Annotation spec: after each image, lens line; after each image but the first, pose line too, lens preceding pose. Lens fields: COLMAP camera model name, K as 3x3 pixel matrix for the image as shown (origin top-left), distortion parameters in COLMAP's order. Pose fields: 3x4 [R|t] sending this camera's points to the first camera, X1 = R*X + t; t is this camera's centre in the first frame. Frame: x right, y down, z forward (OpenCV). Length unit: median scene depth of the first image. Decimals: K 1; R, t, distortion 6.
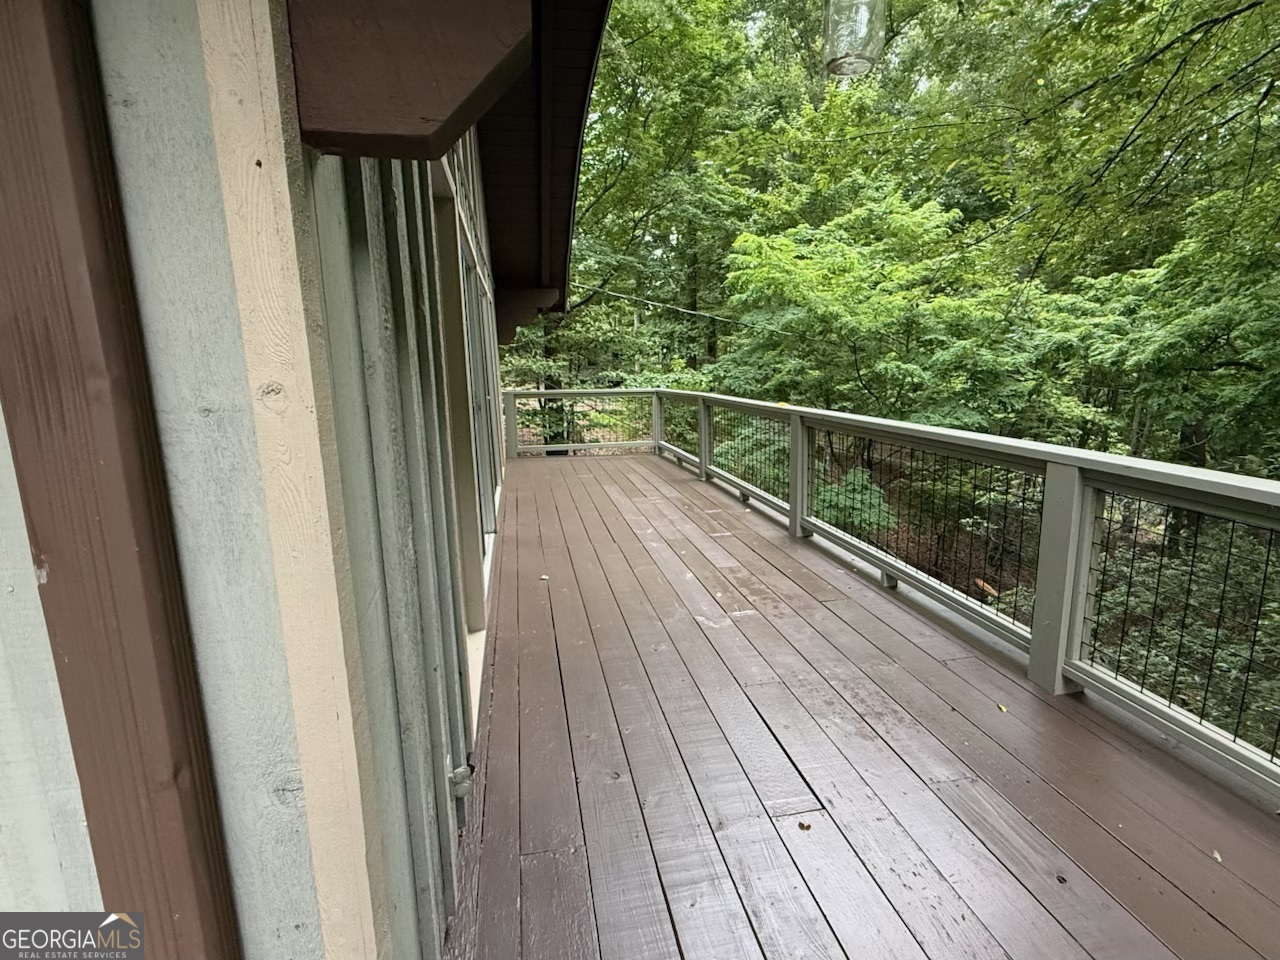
lens RADIAL K [[647.8, 0, 640.0], [0, 647.8, 480.0], [0, 0, 1]] dist [-0.000312, -0.000063]
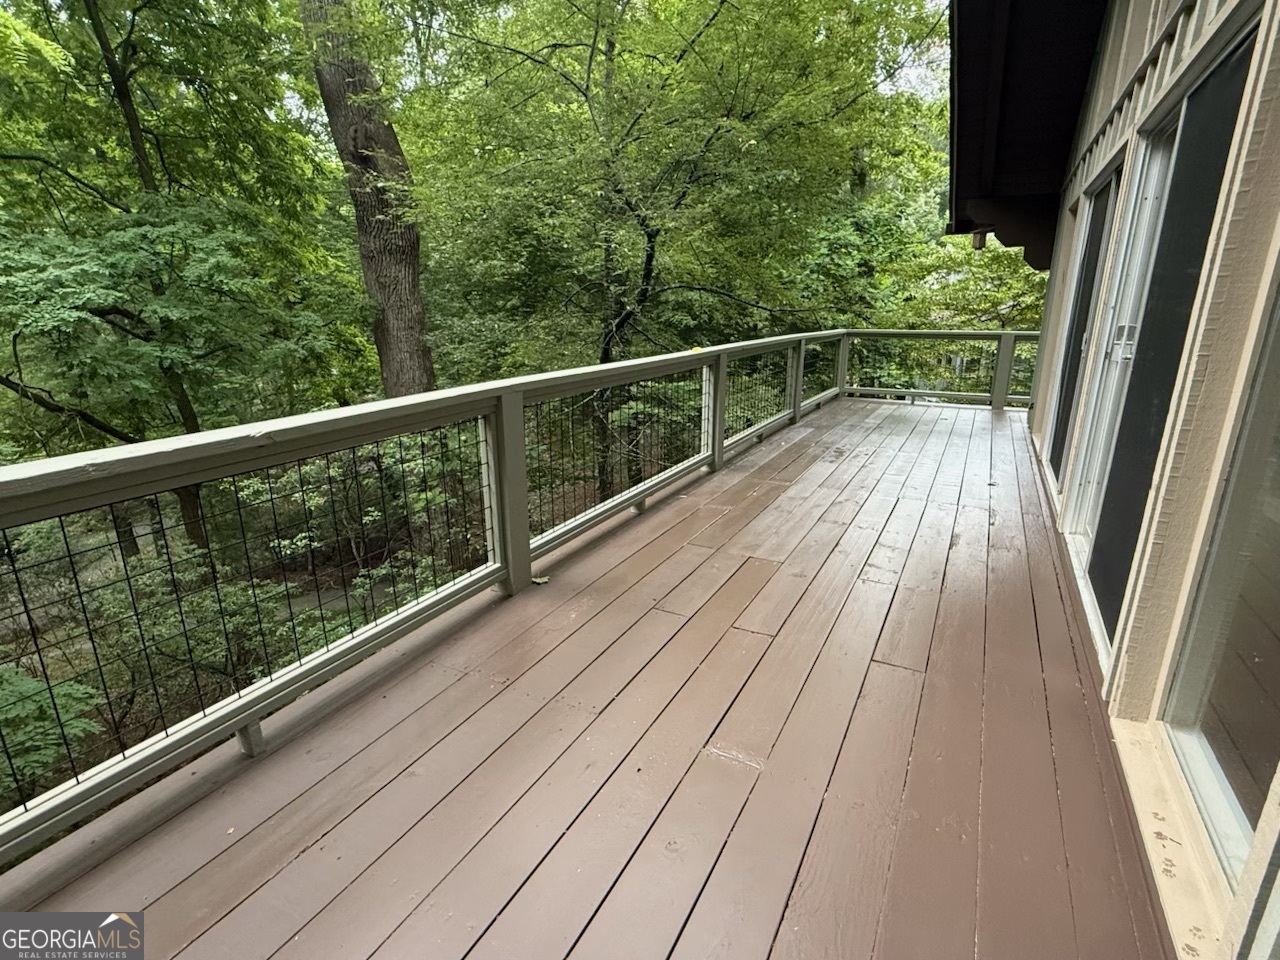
lens RADIAL K [[647.8, 0, 640.0], [0, 647.8, 480.0], [0, 0, 1]] dist [-0.000312, -0.000063]
pose [[-0.780424, -0.106071, 0.616188, -0.262322], [0.168324, 0.913479, 0.370436, -0.267148], [-0.602167, 0.392816, -0.695047, 1.599283]]
